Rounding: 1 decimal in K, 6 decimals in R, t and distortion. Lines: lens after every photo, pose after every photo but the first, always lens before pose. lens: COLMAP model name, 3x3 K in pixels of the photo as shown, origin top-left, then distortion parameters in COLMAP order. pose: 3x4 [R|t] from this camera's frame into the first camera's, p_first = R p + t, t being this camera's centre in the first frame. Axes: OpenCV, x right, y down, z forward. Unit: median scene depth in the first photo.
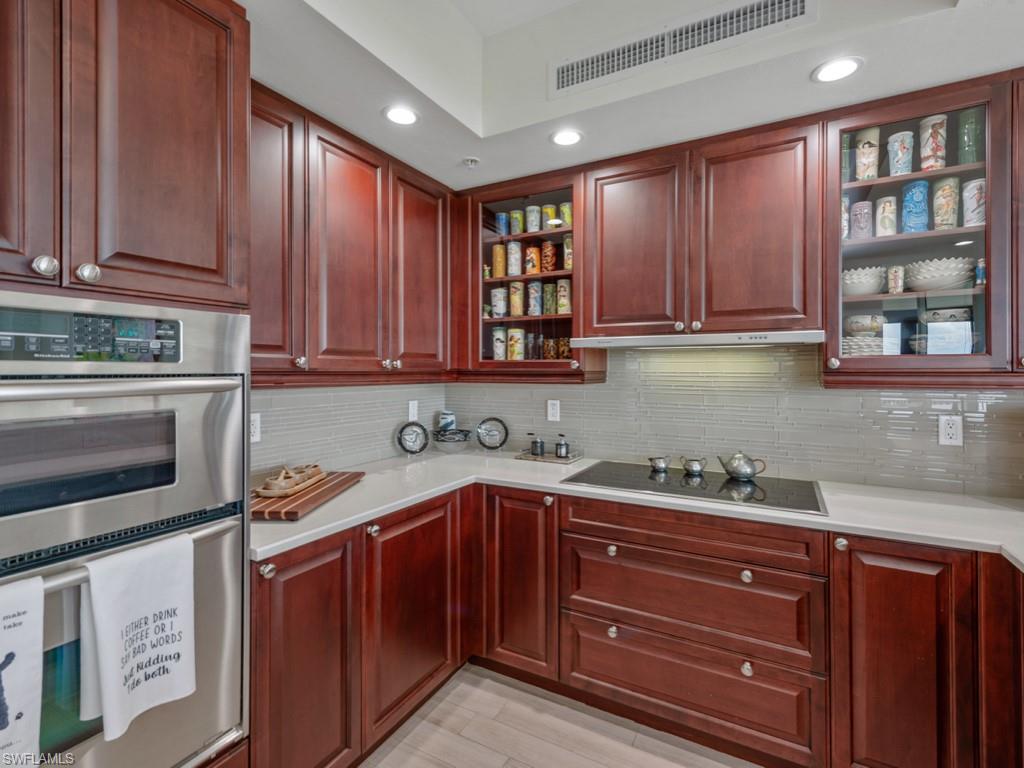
lens RADIAL K [[485.8, 0, 508.5], [0, 485.8, 371.0], [0, 0, 1]] dist [0.001127, 0.000064]
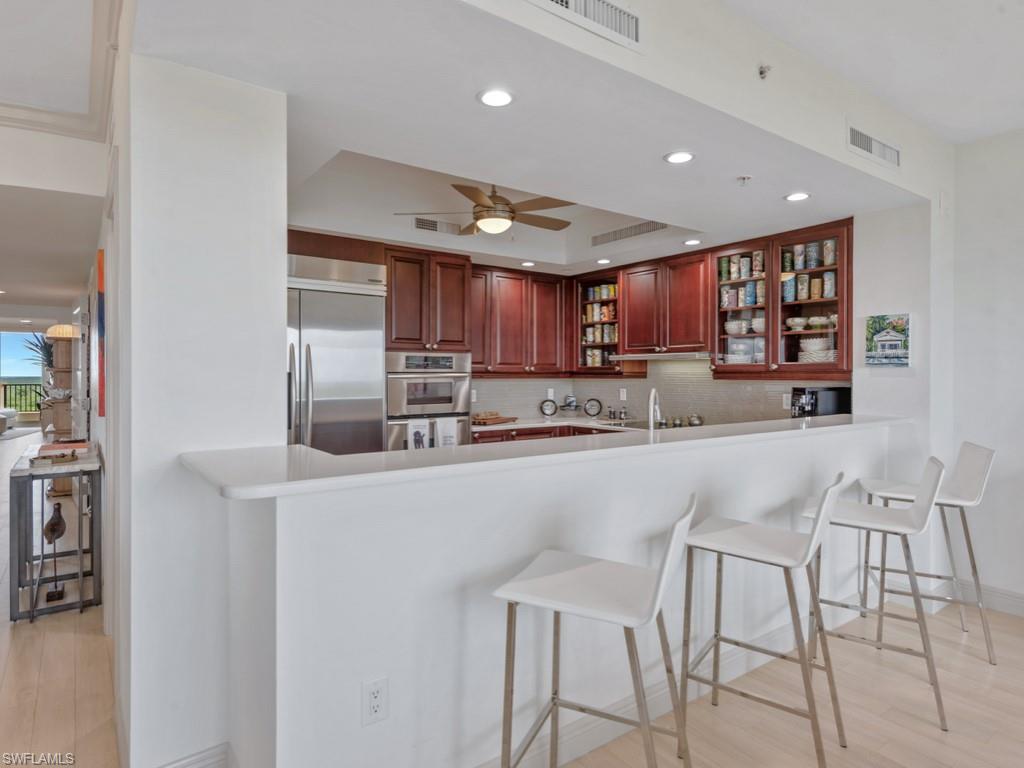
lens RADIAL K [[594.5, 0, 512.0], [0, 594.5, 384.0], [0, 0, 1]] dist [-0.002446, -0.000426]
pose [[0.909467, 0.006952, -0.415719, 0.697576], [-0.000707, 0.999885, 0.015174, 0.012433], [0.415776, -0.013507, 0.909367, -1.273422]]
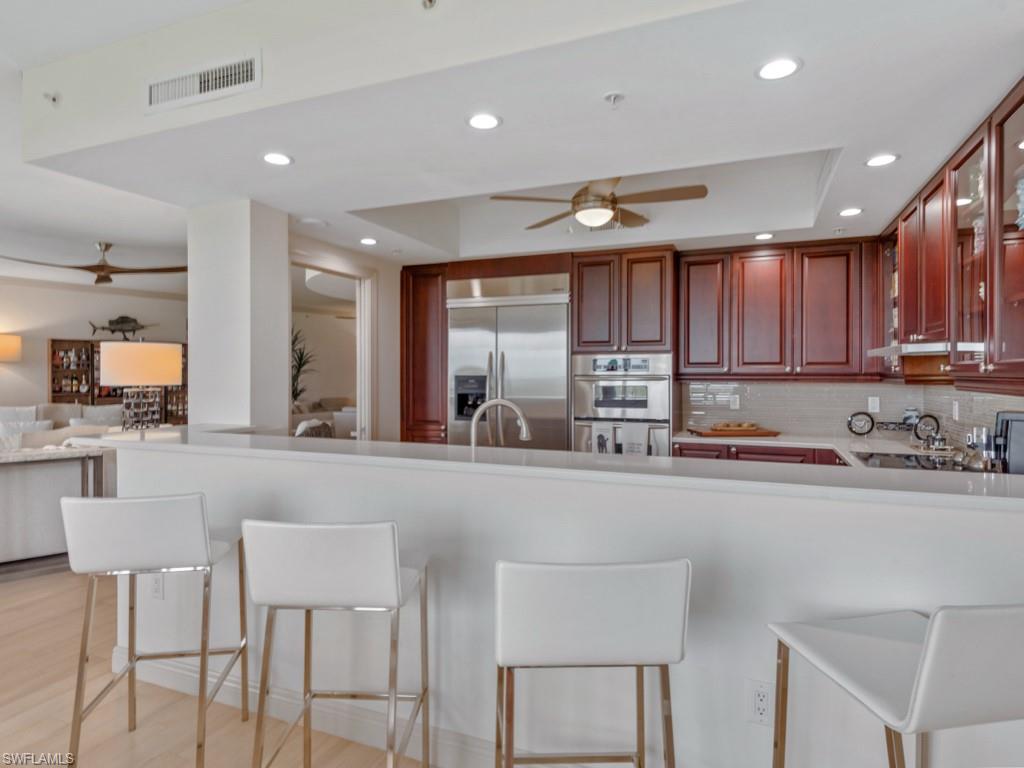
lens RADIAL K [[594.5, 0, 512.0], [0, 594.5, 384.0], [0, 0, 1]] dist [-0.002446, -0.000426]
pose [[0.112900, 0.020899, -0.993387, 1.469412], [0.000970, 0.999776, 0.021144, -0.008013], [0.993606, -0.003351, 0.112854, -0.163010]]
